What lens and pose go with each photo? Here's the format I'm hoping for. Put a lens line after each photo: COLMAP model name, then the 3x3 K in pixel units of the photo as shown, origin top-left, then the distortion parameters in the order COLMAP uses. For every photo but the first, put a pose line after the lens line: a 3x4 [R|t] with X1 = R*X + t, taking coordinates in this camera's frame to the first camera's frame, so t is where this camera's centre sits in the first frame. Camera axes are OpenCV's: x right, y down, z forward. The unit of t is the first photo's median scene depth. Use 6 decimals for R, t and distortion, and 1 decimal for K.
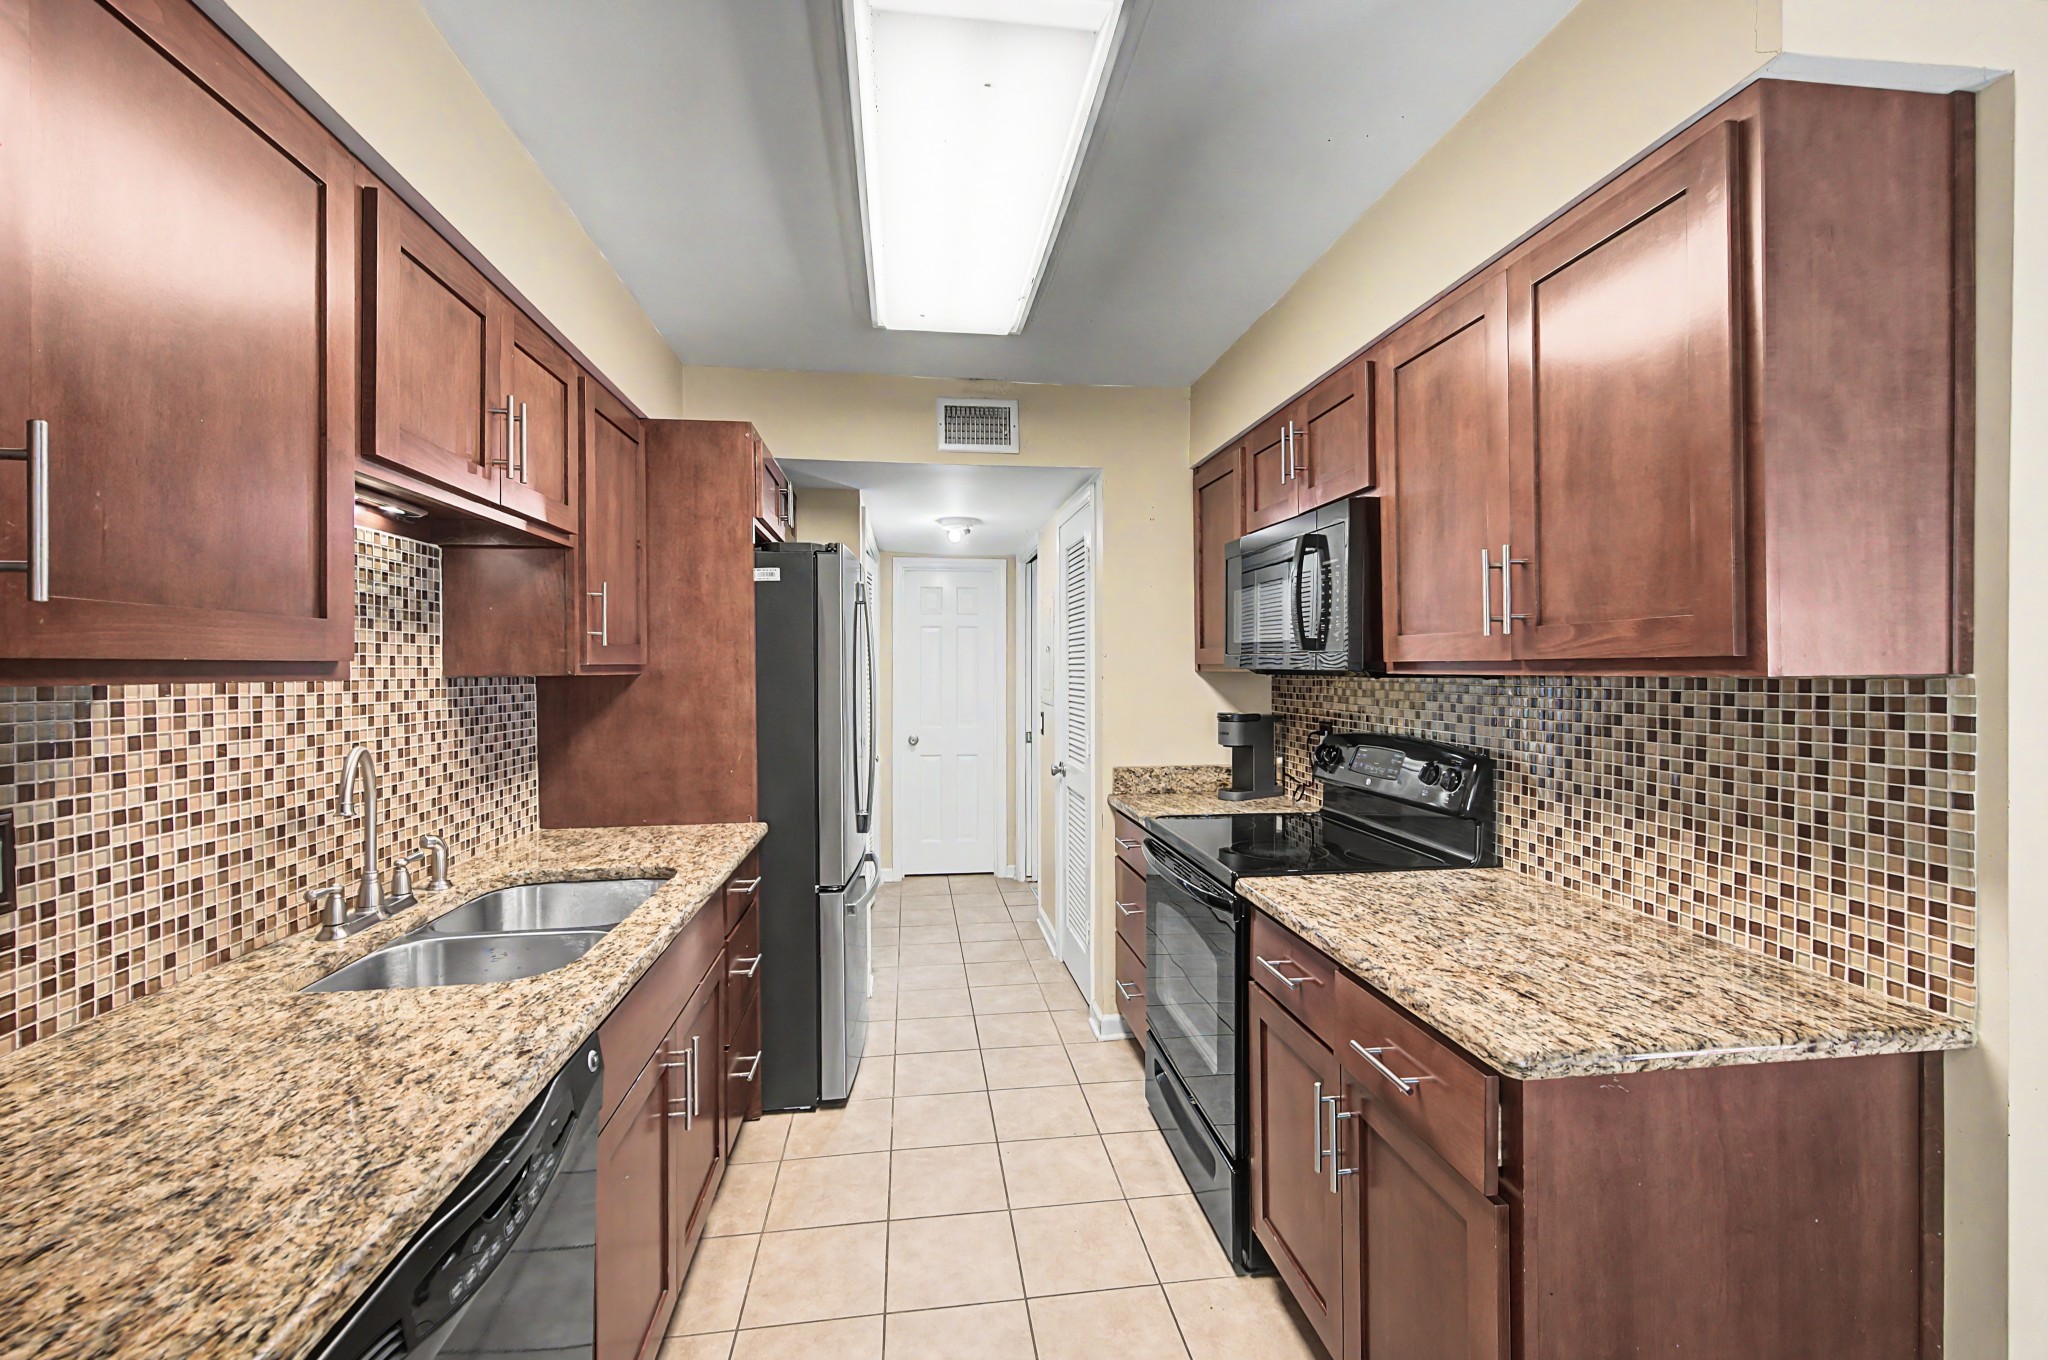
lens RADIAL K [[843.3, 0, 1027.1], [0, 843.3, 671.0], [0, 0, 1]] dist [0.001966, -0.000376]
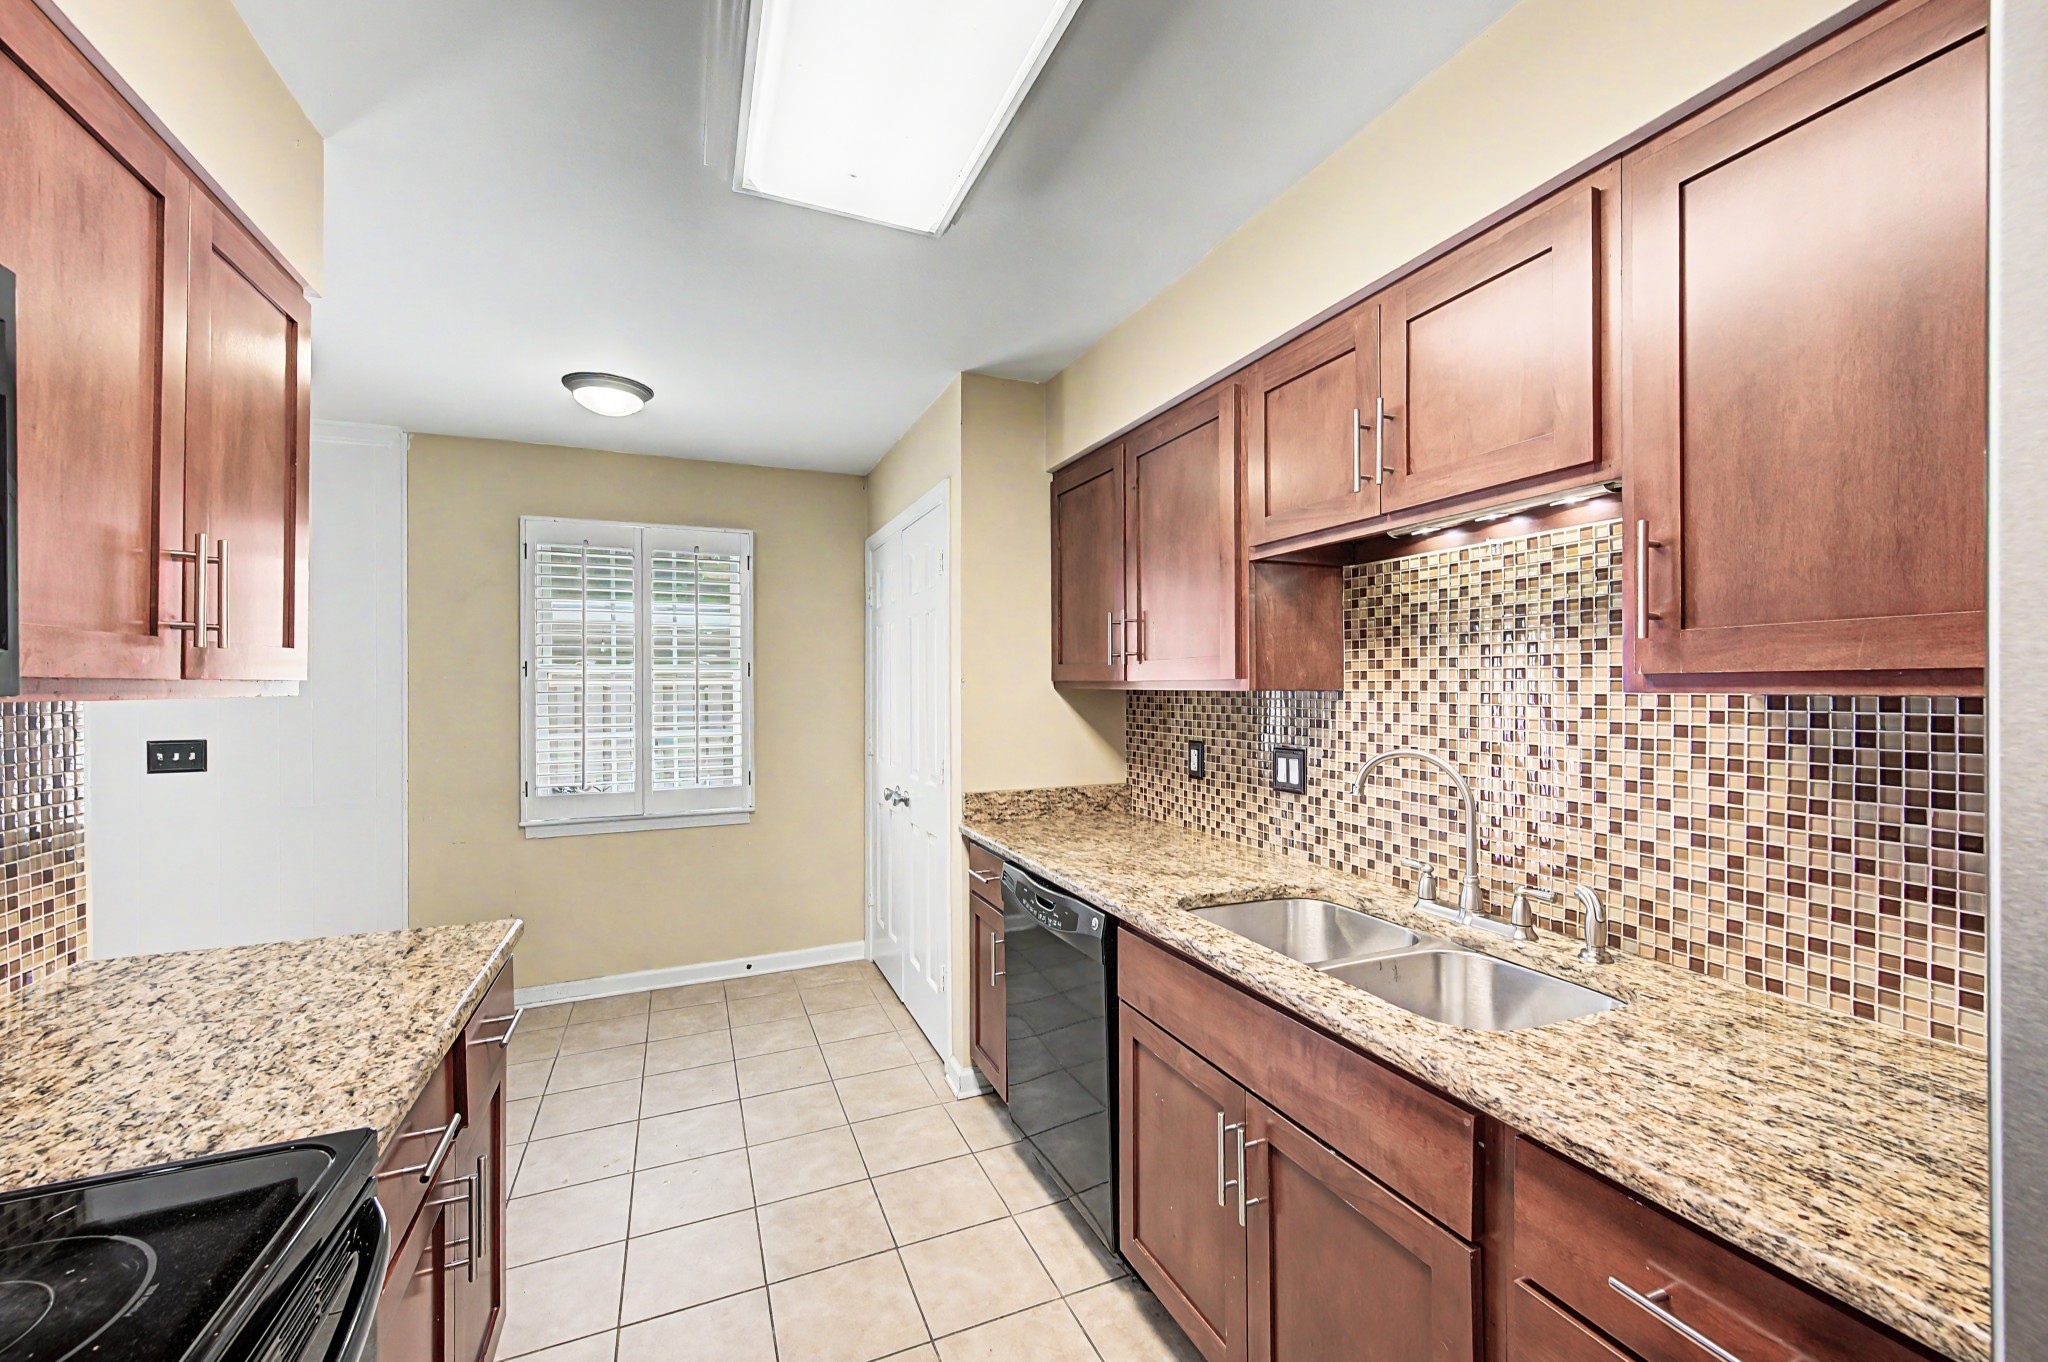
lens RADIAL K [[802.2, 0, 1026.6], [0, 802.2, 684.1], [0, 0, 1]] dist [0.008193, -0.003323]
pose [[-0.964846, 0.006129, -0.262744, 0.017406], [0.005794, 0.999981, 0.002050, -0.006382], [0.262751, 0.000456, -0.964864, 2.049190]]
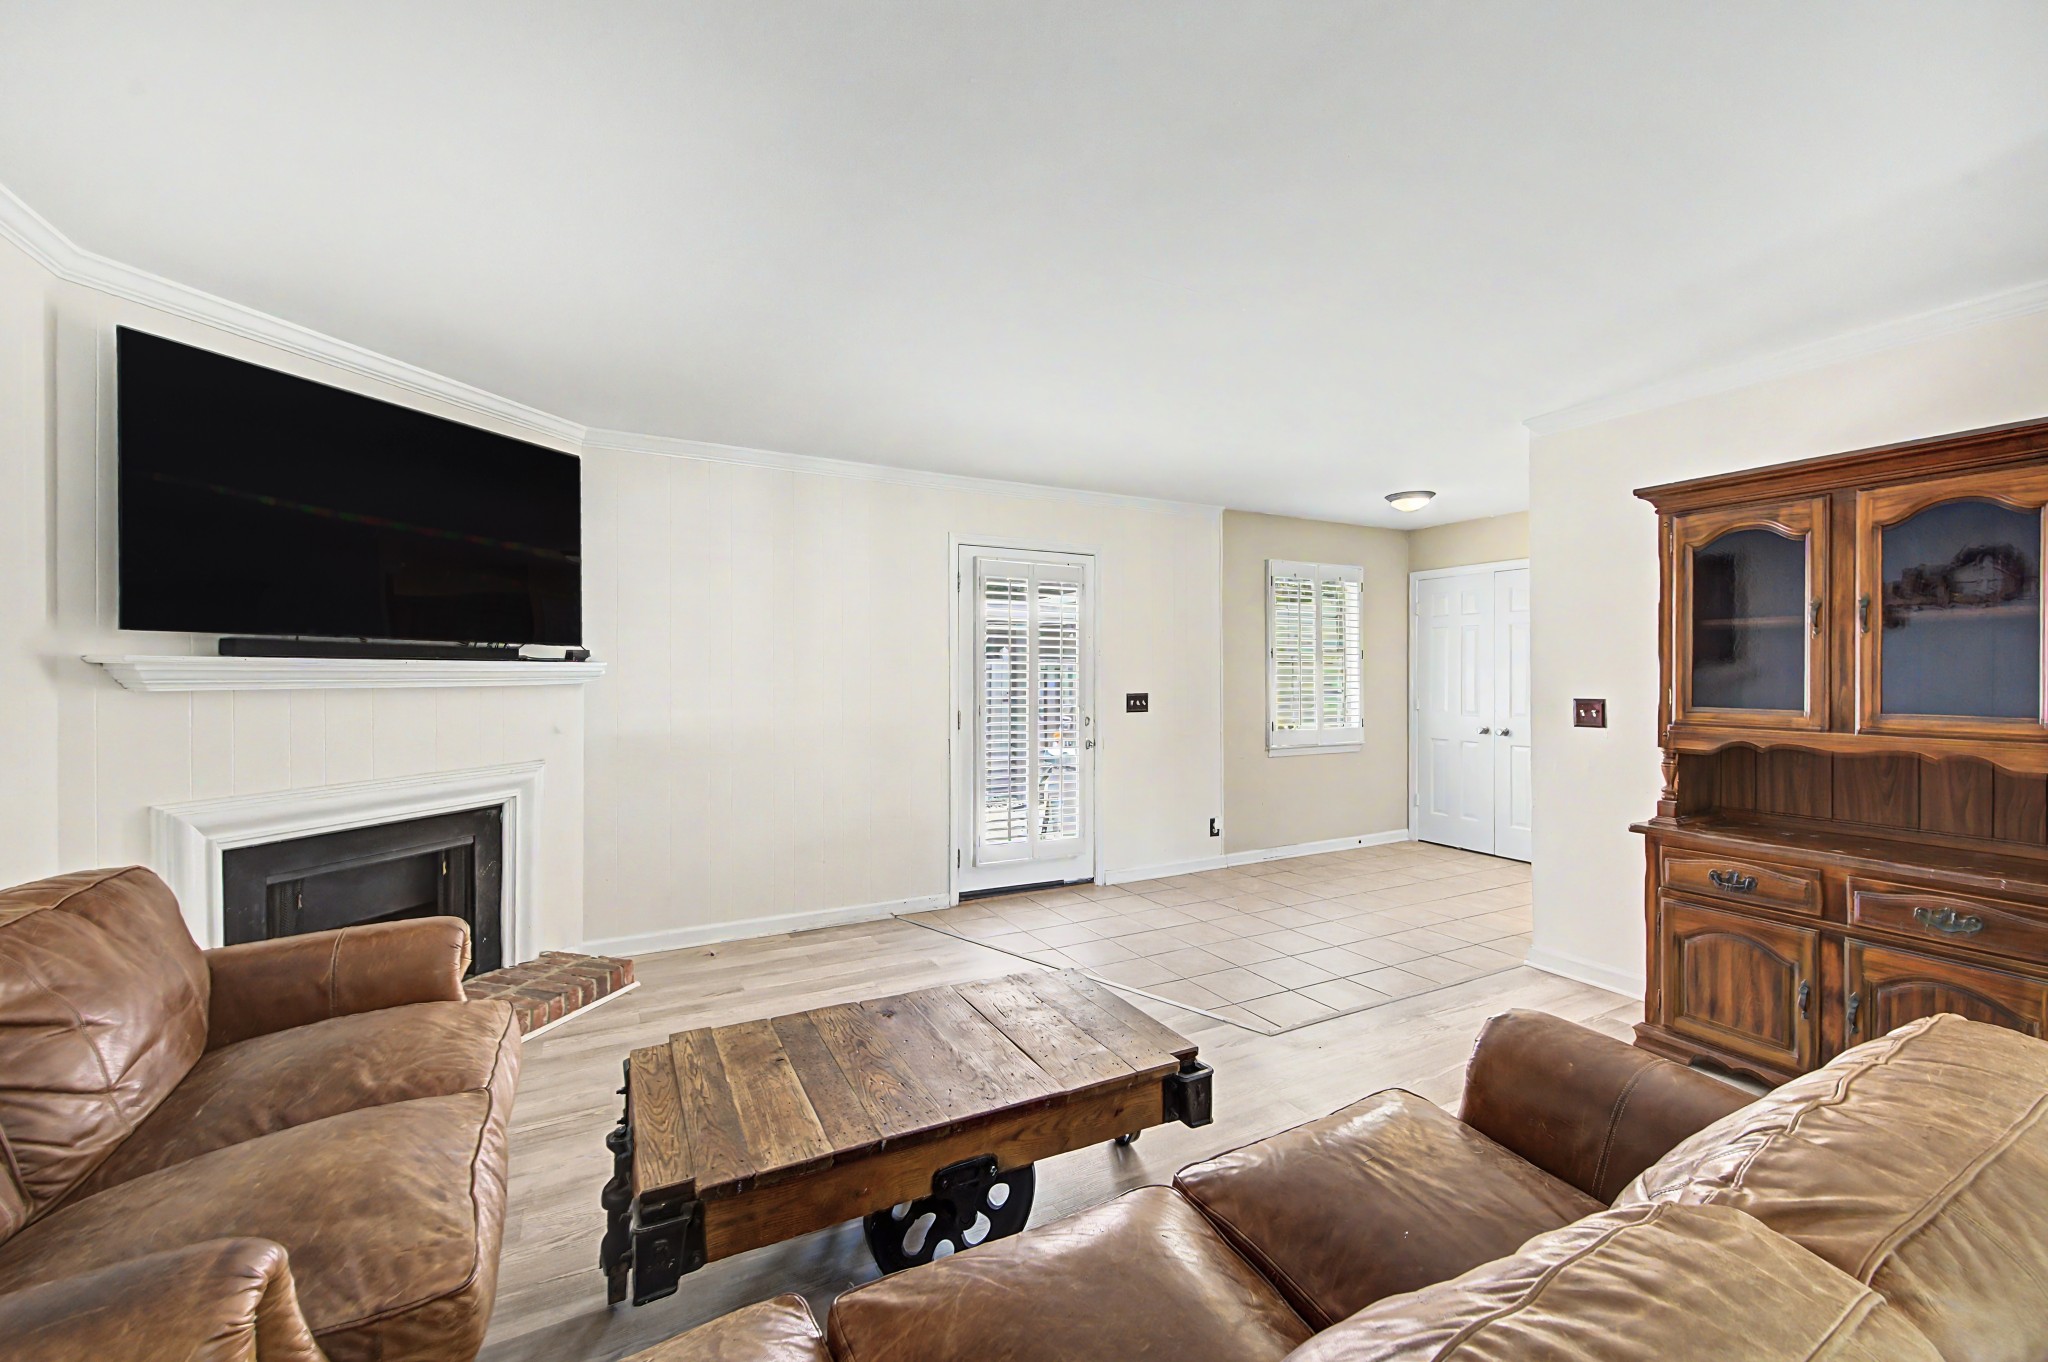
lens RADIAL K [[820.9, 0, 1027.4], [0, 820.9, 673.2], [0, 0, 1]] dist [0.000246, 0.000046]
pose [[-0.940487, 0.000086, -0.339830, 3.387470], [-0.000556, 0.999998, 0.001792, 0.037449], [0.339830, 0.001875, -0.940485, 2.711556]]
